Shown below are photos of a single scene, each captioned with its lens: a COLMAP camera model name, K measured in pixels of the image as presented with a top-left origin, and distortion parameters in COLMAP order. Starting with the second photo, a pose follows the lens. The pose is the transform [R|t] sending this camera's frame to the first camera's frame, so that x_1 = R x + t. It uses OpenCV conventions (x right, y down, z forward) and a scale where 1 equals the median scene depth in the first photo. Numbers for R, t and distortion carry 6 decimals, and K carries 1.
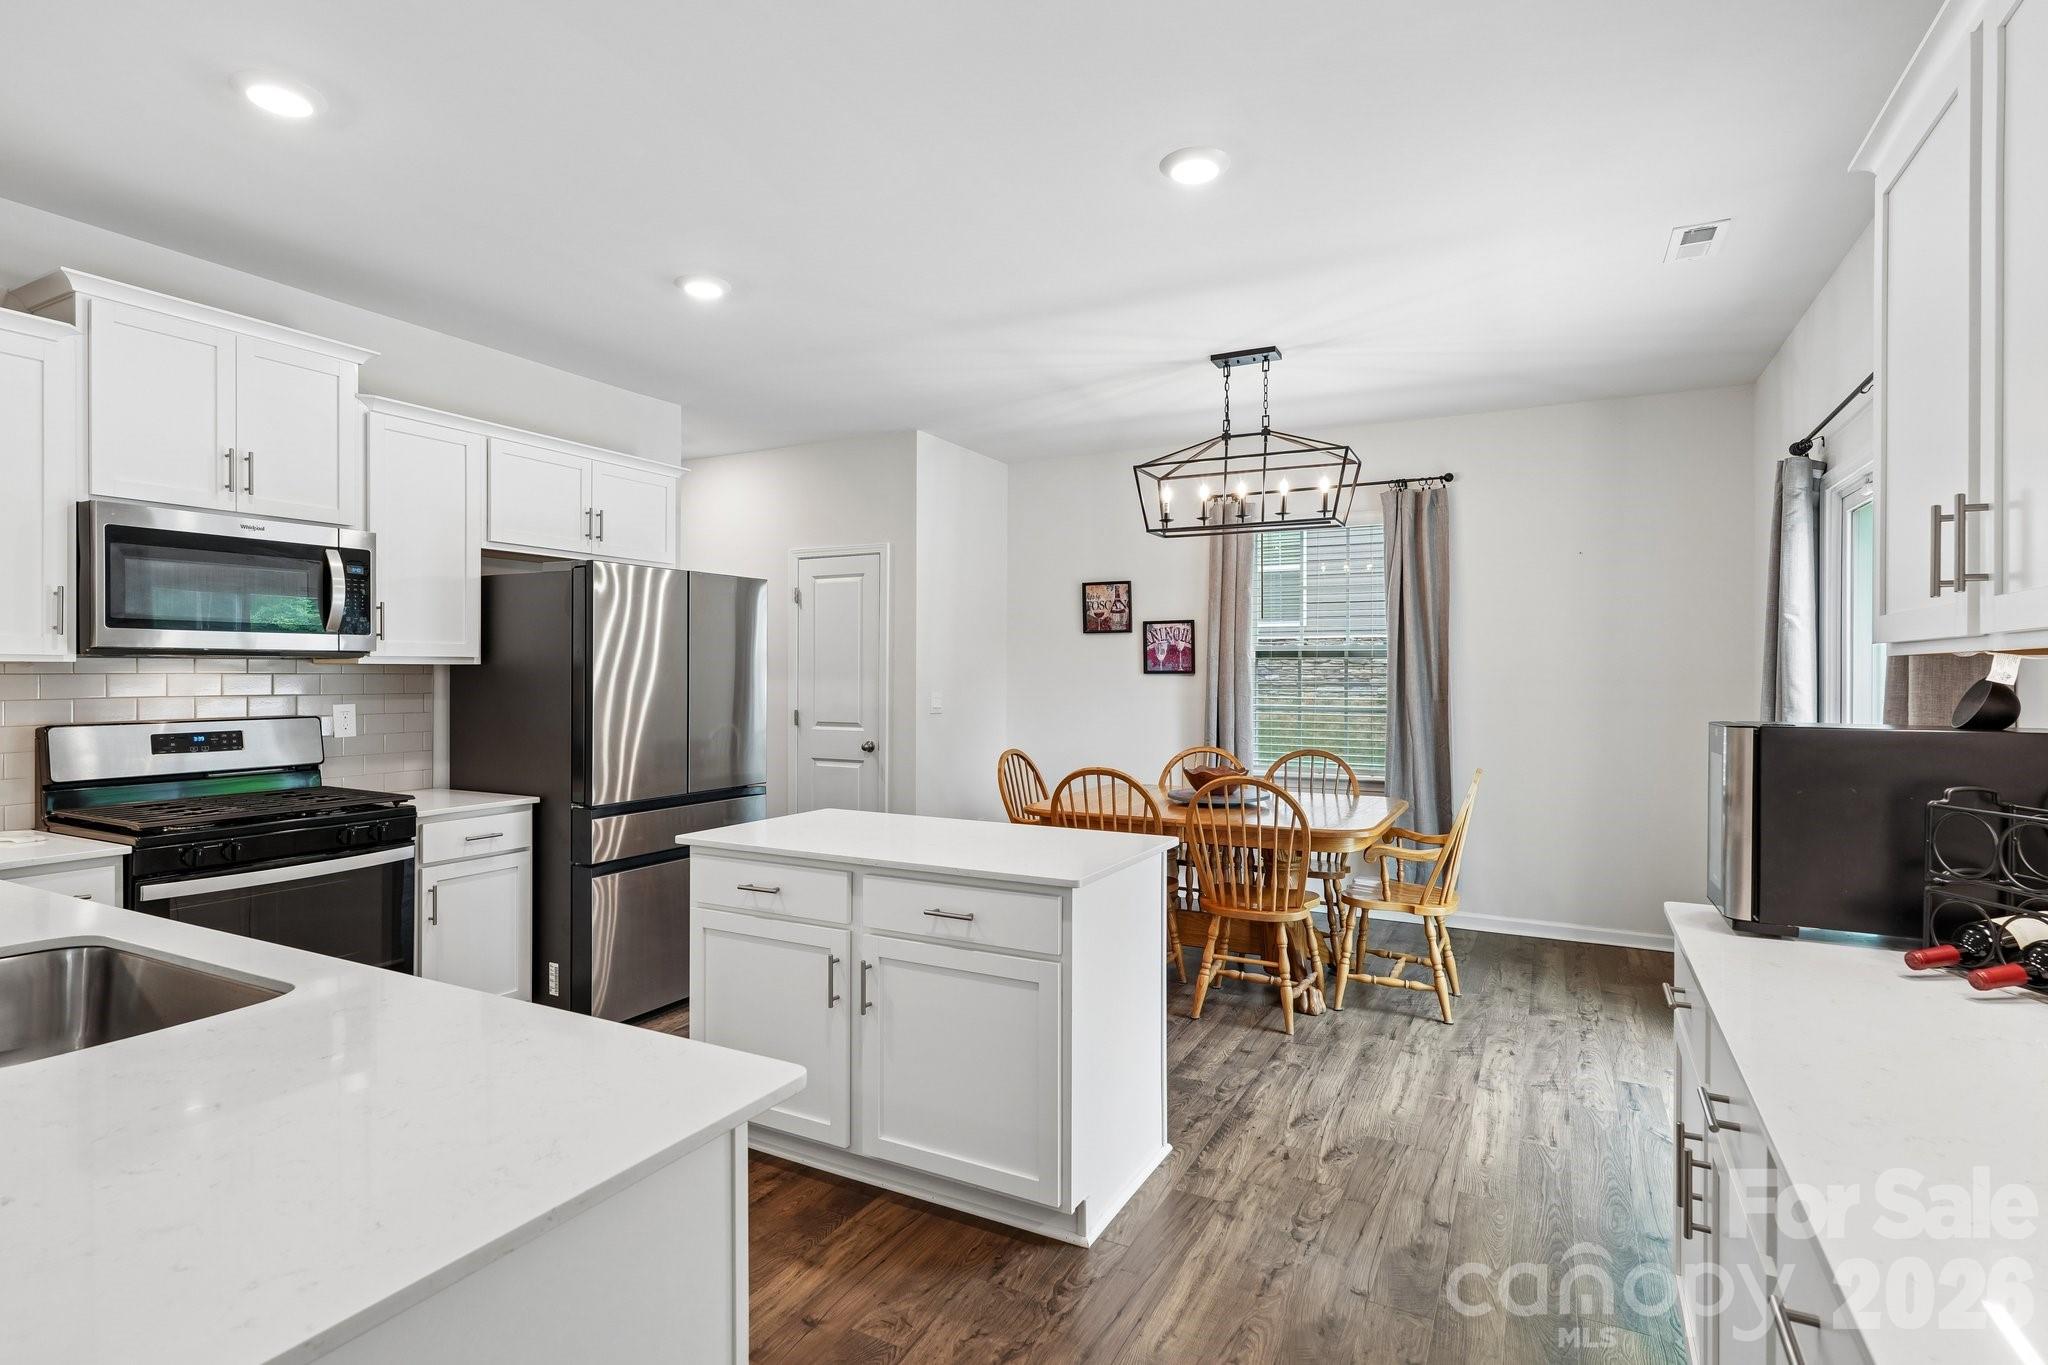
lens RADIAL K [[1001.0, 0, 1028.4], [0, 1001.0, 674.6], [0, 0, 1]] dist [-0.002684, 0.000316]
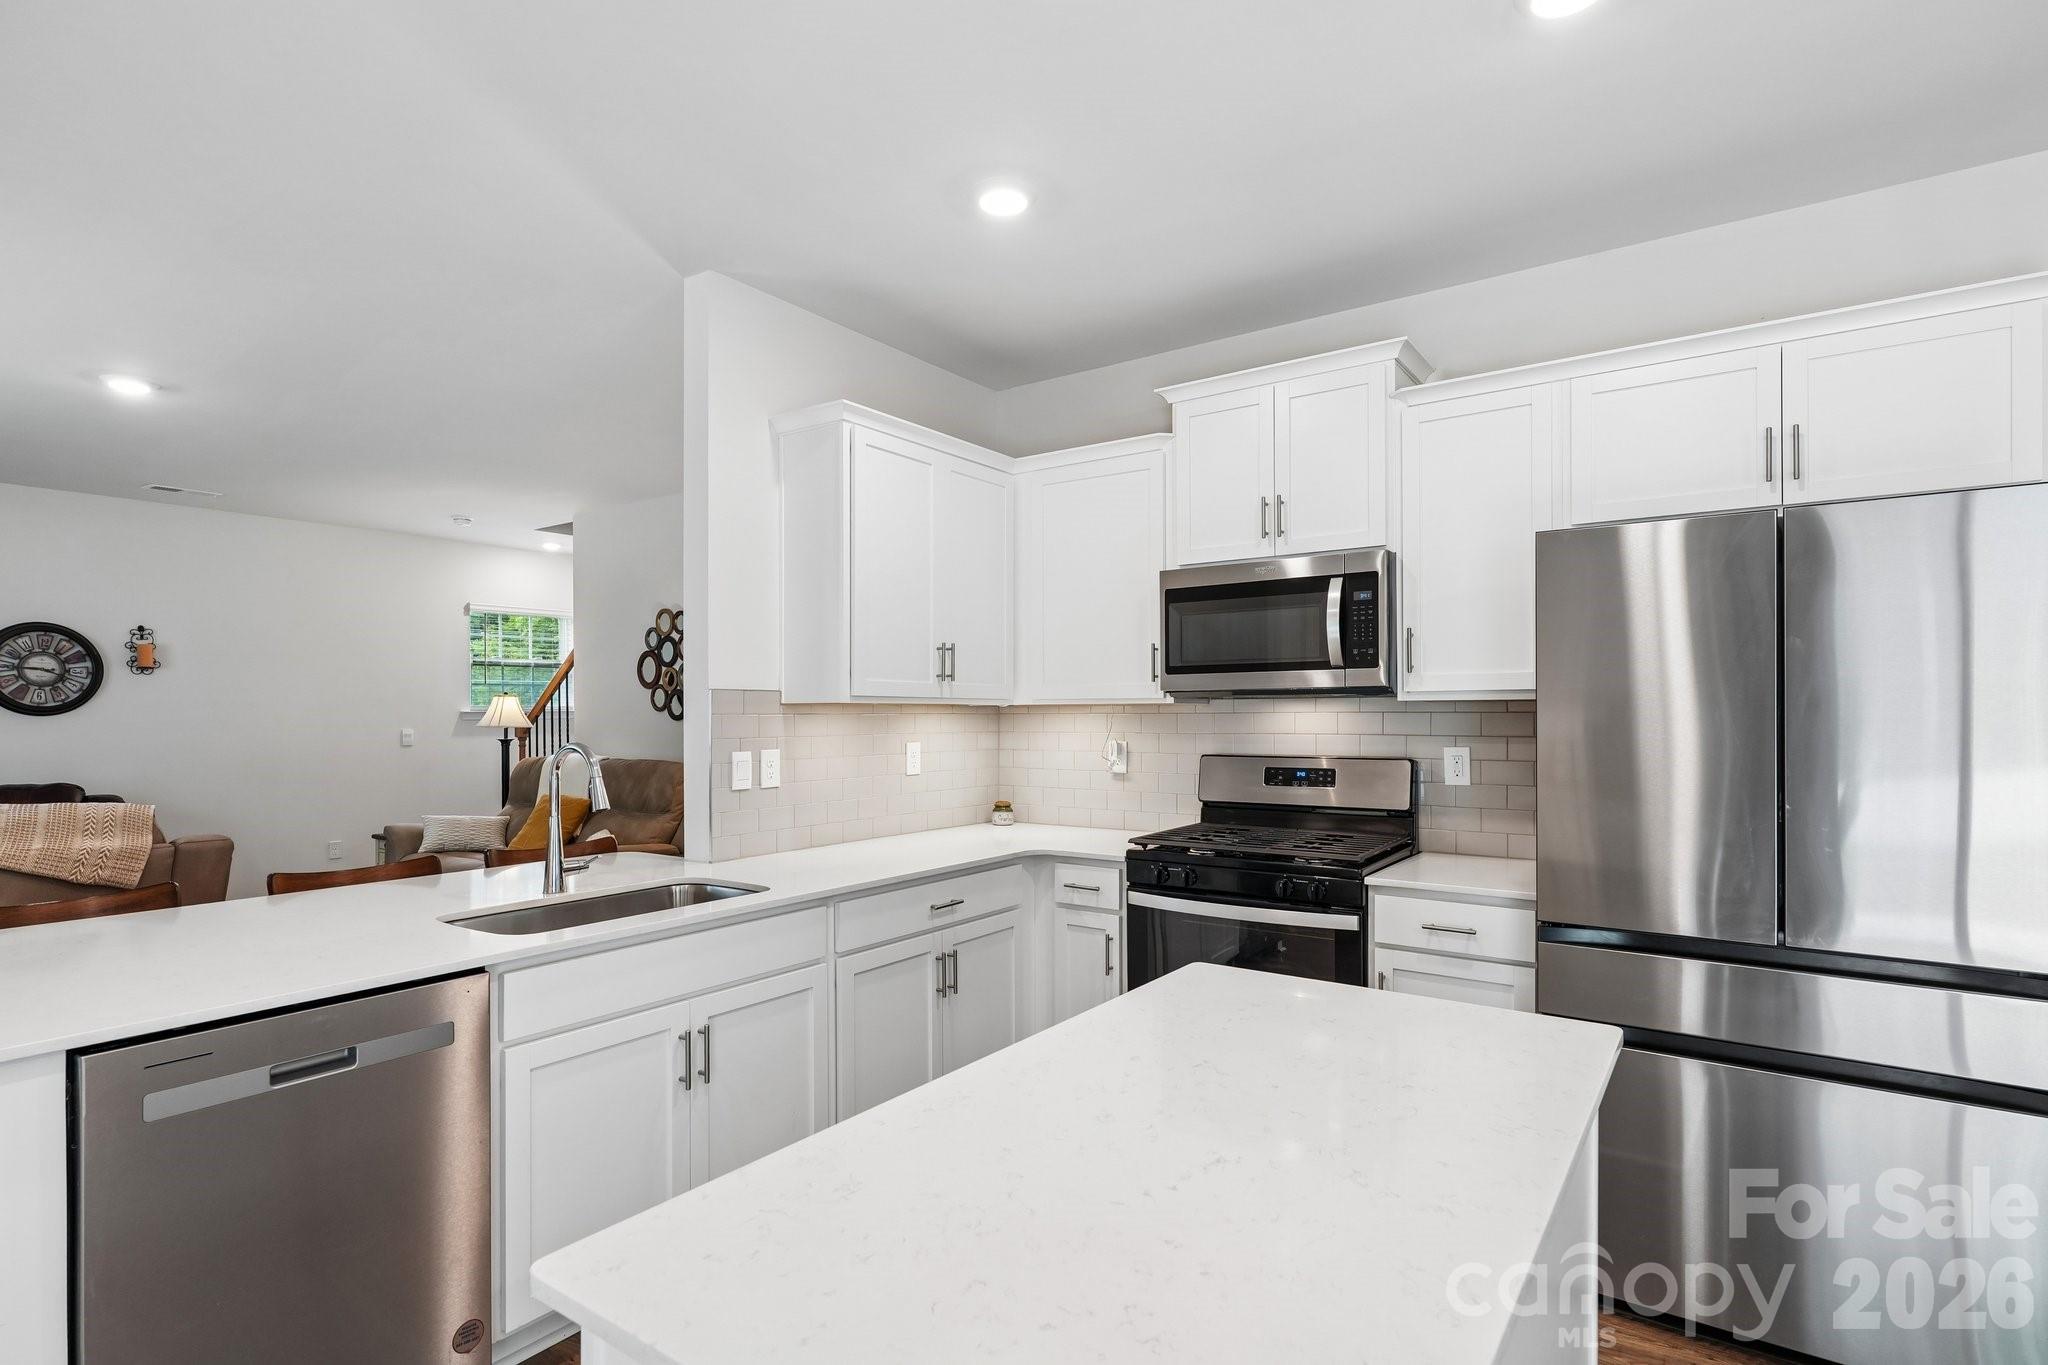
lens RADIAL K [[1022.2, 0, 1020.5], [0, 1022.2, 713.4], [0, 0, 1]] dist [0.001717, 0.001221]
pose [[-0.132842, 0.001466, -0.991136, 0.215339], [0.002183, 0.999997, 0.001186, -0.001237], [0.991135, -0.002006, -0.132845, 0.656879]]
